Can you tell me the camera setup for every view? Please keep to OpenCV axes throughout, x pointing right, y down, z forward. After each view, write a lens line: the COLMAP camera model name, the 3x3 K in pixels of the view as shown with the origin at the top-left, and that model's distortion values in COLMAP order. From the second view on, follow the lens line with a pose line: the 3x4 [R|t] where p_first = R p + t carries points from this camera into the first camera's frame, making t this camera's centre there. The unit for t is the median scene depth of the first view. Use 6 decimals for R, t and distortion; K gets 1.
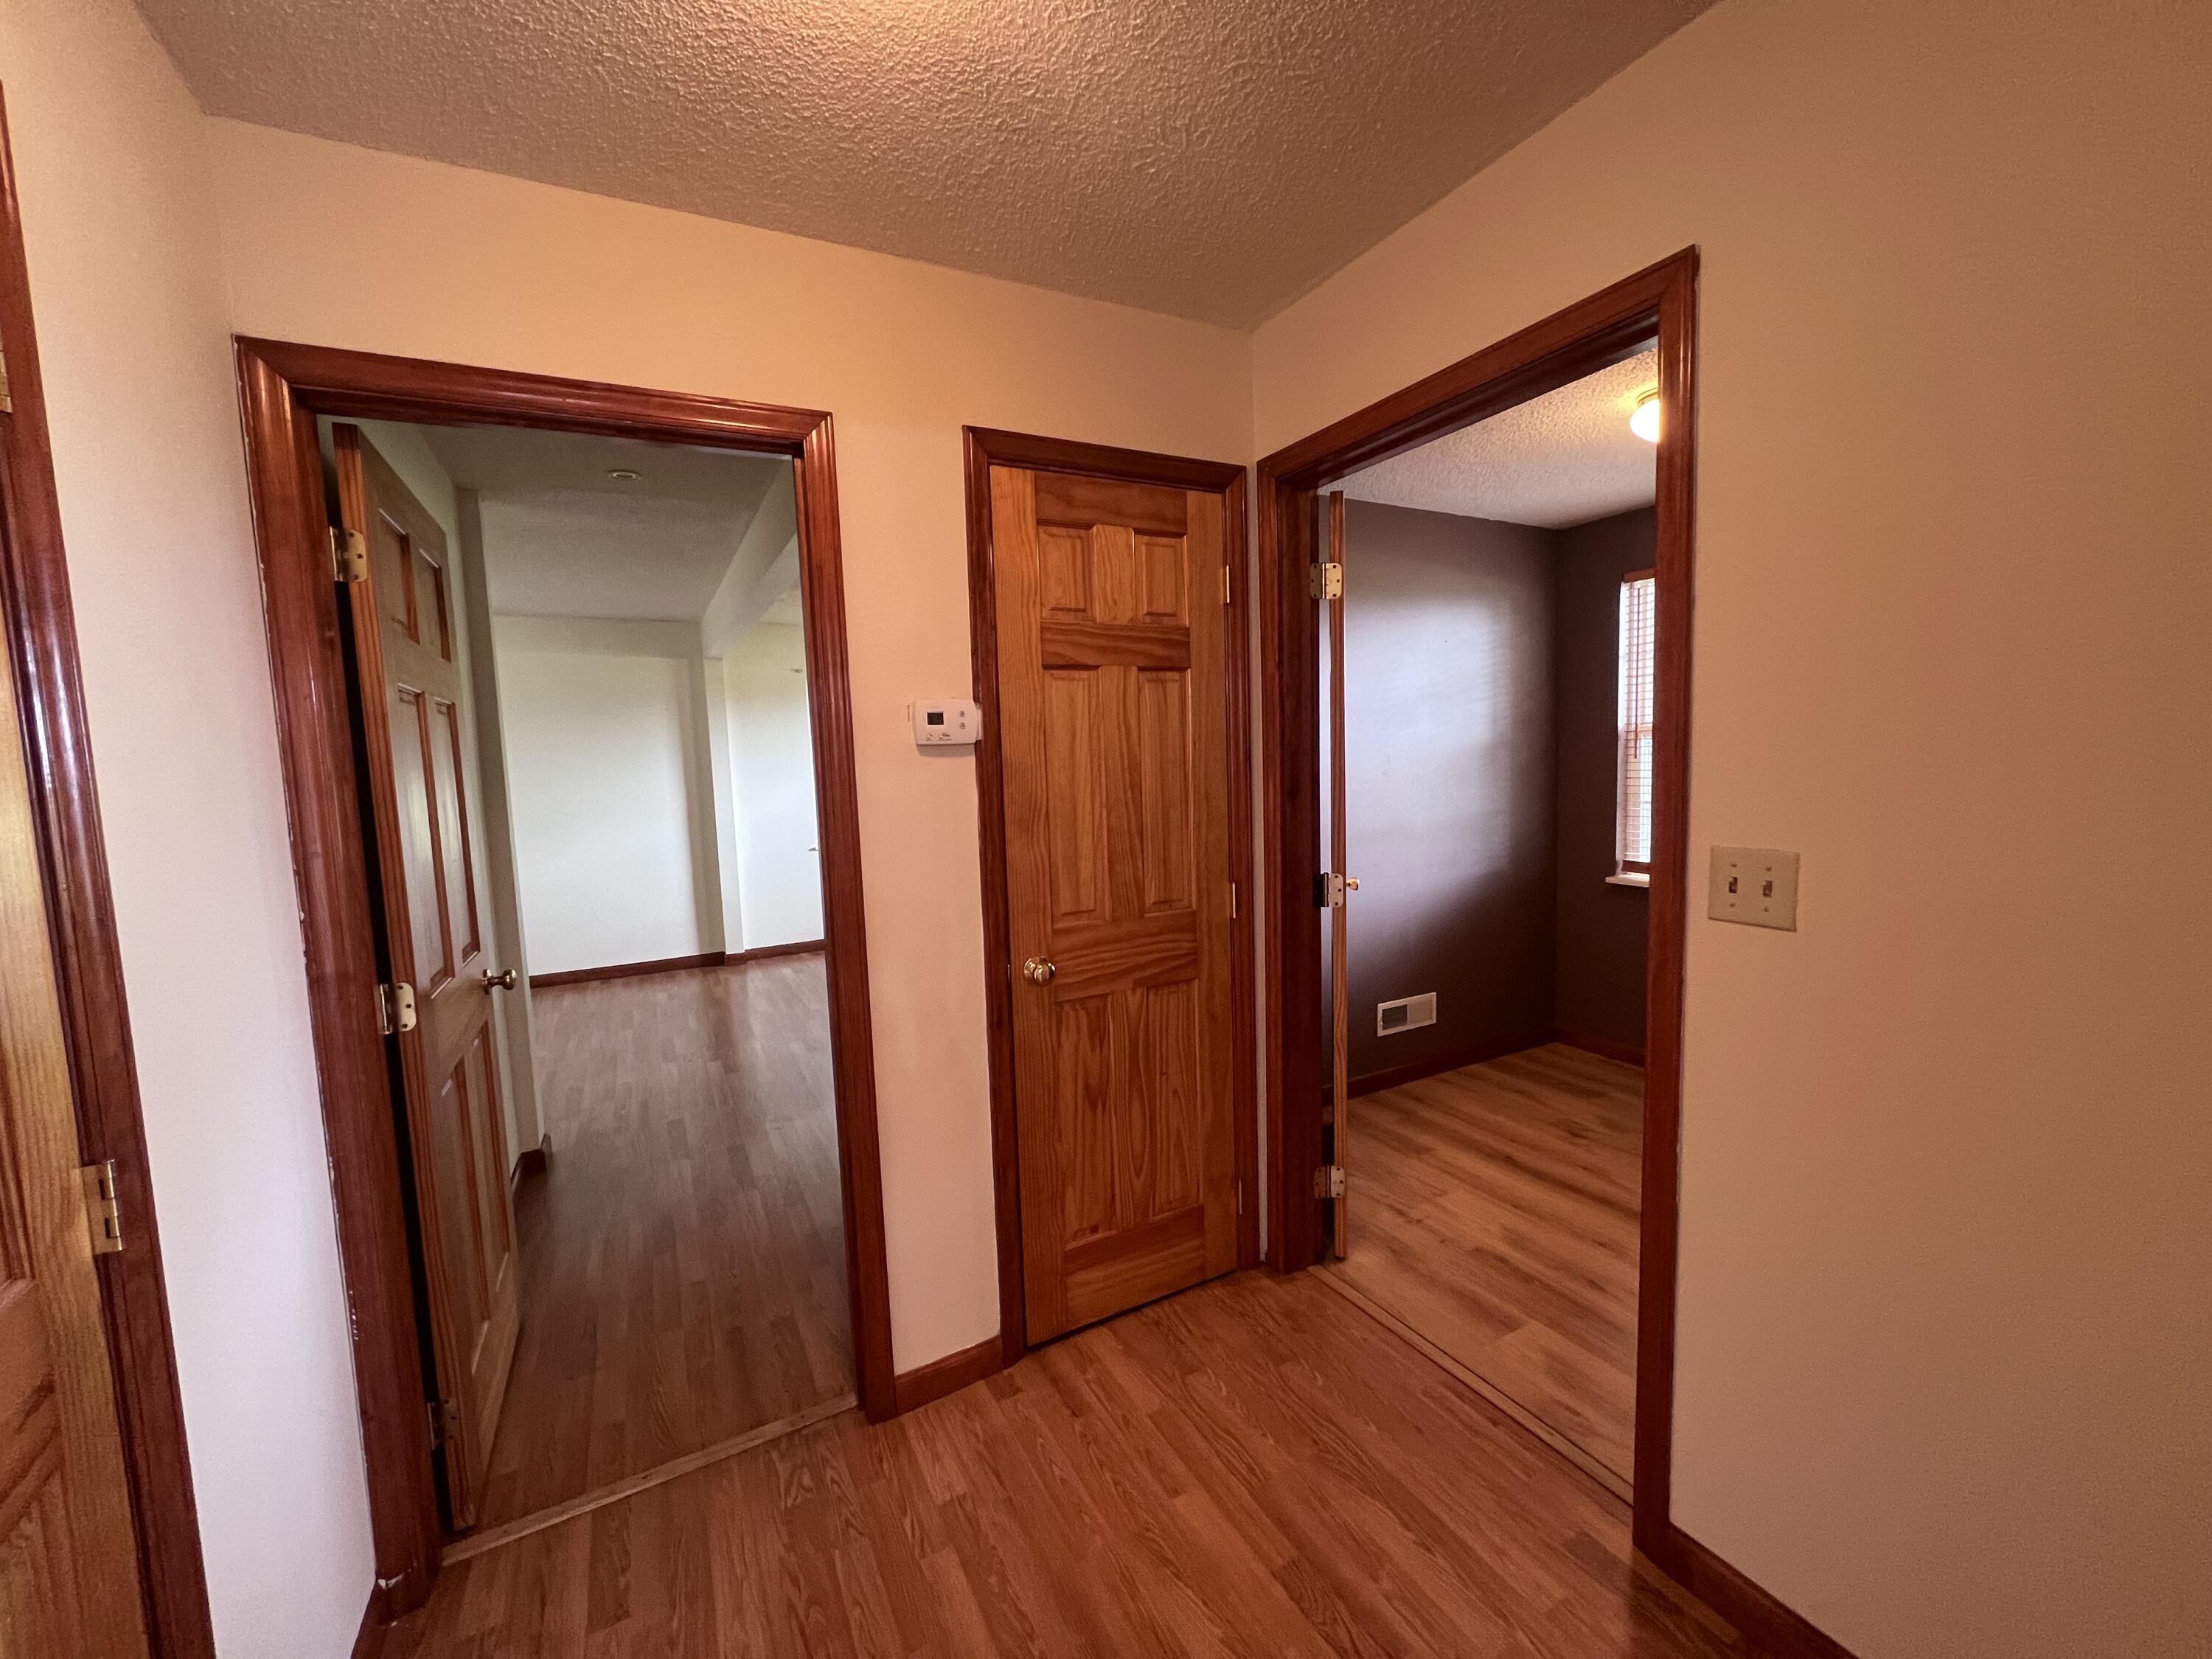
lens RADIAL K [[887.6, 0, 1106.0], [0, 887.6, 829.5], [0, 0, 1]] dist [-0.000820, -0.000017]
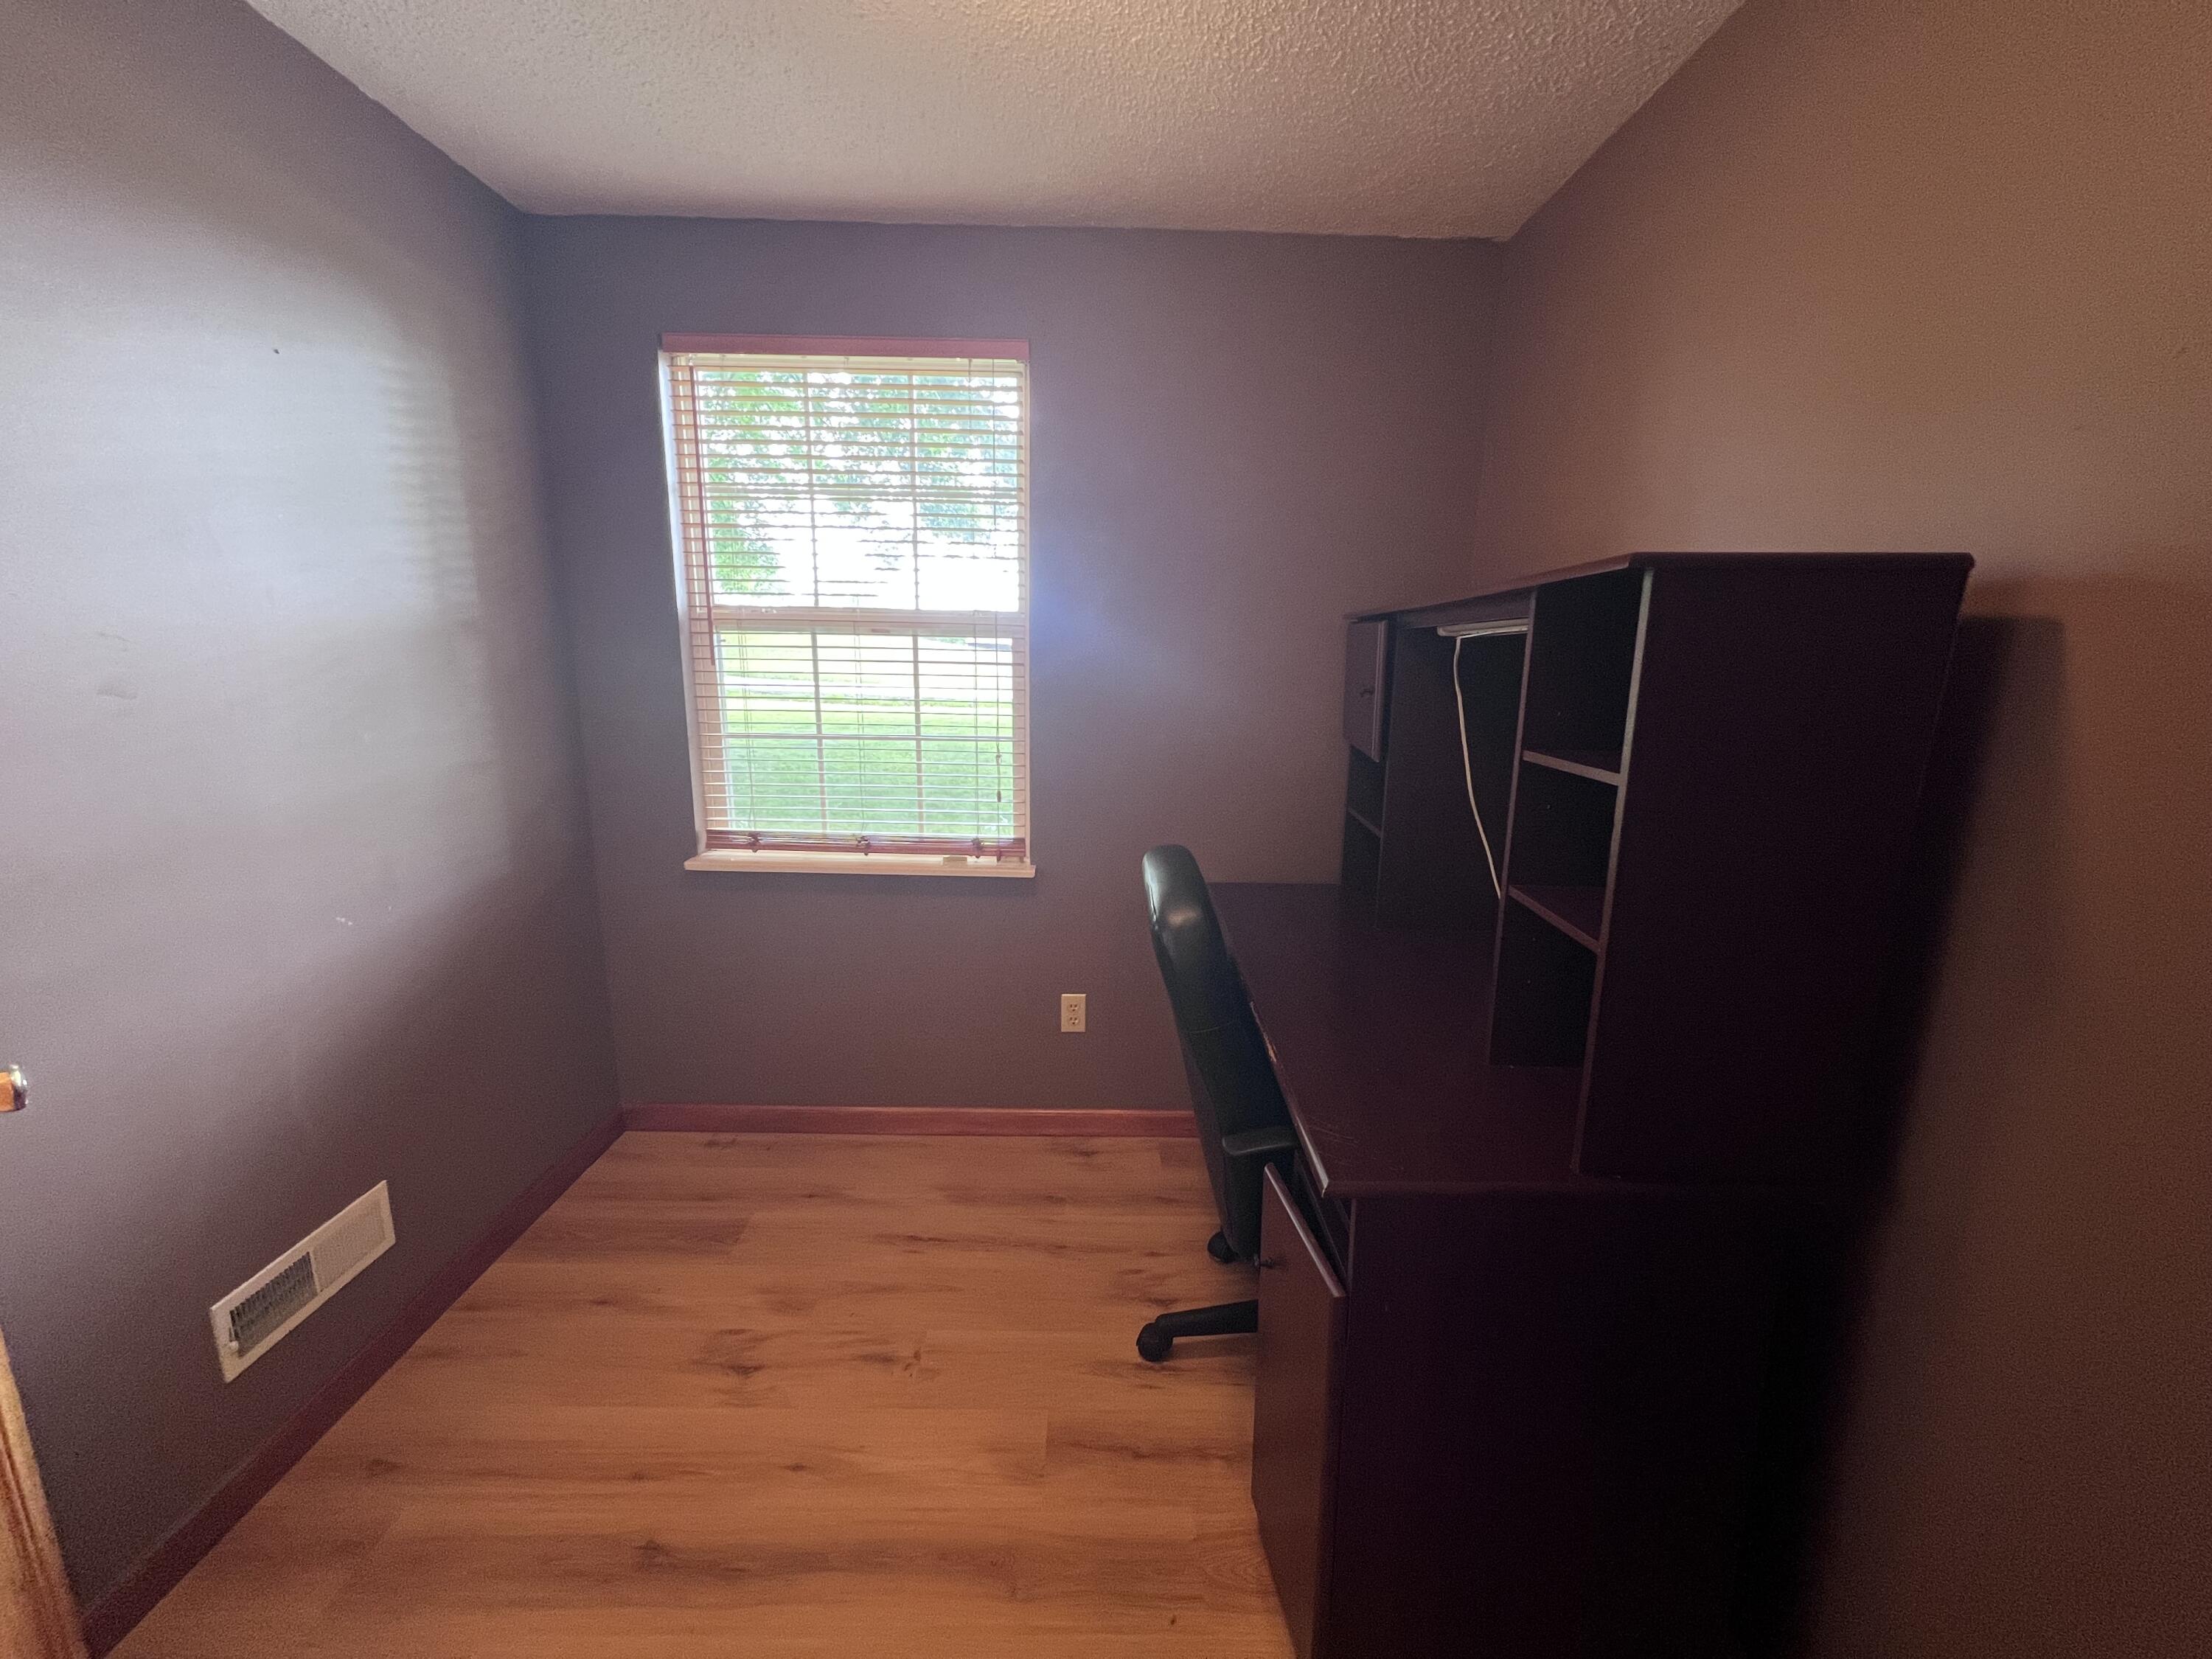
lens RADIAL K [[882.2, 0, 1110.8], [0, 882.2, 835.6], [0, 0, 1]] dist [-0.002101, -0.000194]
pose [[0.464067, -0.138326, 0.874933, 0.176388], [0.050600, 0.990259, 0.129720, -0.027880], [-0.884354, -0.015927, 0.466546, 0.468612]]
